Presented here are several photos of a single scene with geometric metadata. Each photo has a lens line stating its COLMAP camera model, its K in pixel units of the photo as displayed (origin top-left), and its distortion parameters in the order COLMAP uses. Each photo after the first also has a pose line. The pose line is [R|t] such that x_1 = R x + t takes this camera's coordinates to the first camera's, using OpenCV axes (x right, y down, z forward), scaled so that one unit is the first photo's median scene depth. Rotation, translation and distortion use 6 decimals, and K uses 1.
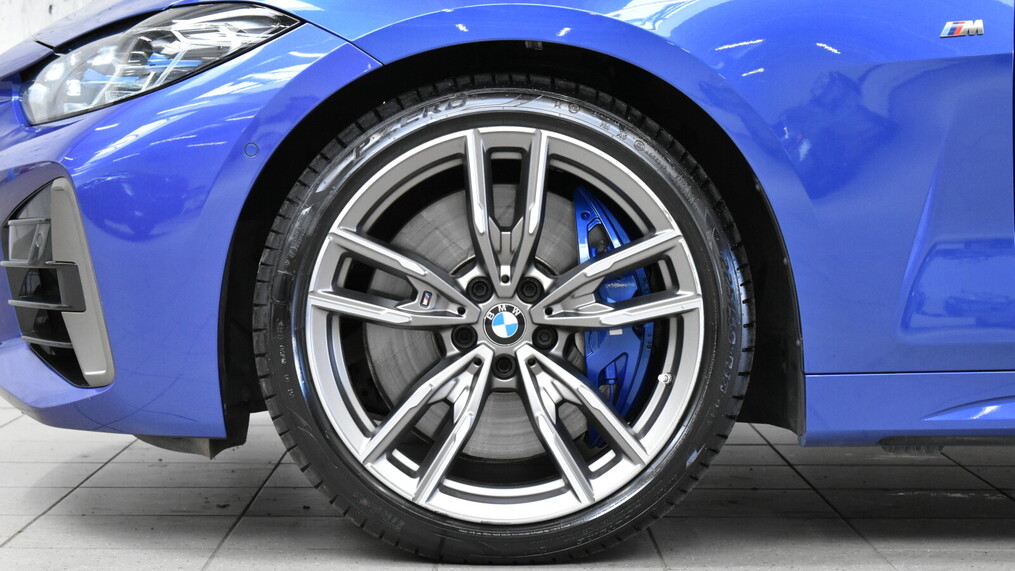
lens RADIAL K [[2349.7, 0, 508.2], [0, 2349.7, 285.7], [0, 0, 1]] dist [-0.046967, 0.000000]
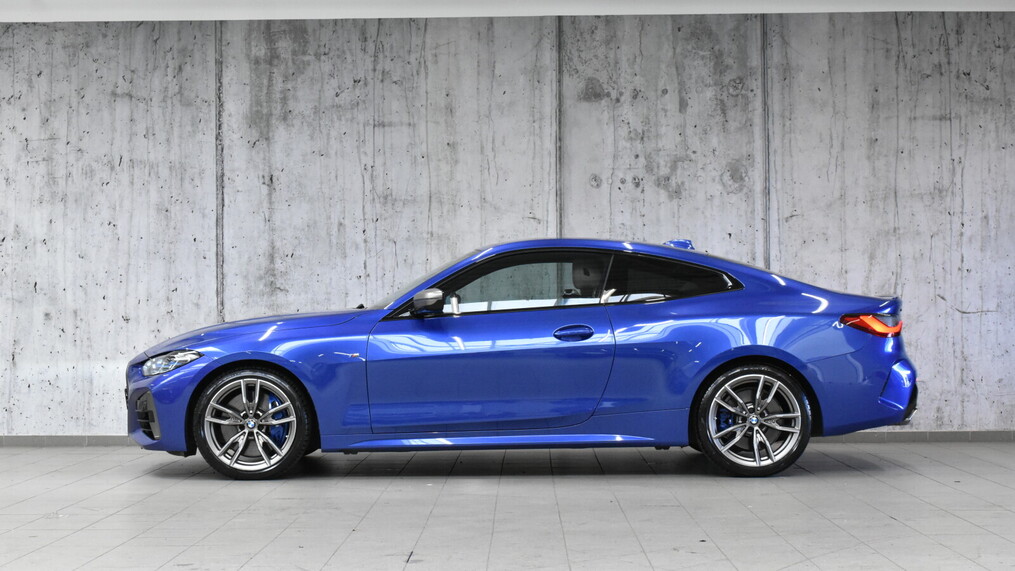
lens RADIAL K [[1824.4, 0, 510.5], [0, 1824.4, 284.8], [0, 0, 1]] dist [-0.026478, 0.000000]
pose [[0.999573, -0.010542, -0.027258, 0.567412], [0.008561, 0.997383, -0.071784, 0.005355], [0.027944, 0.071520, 0.997048, -2.334975]]
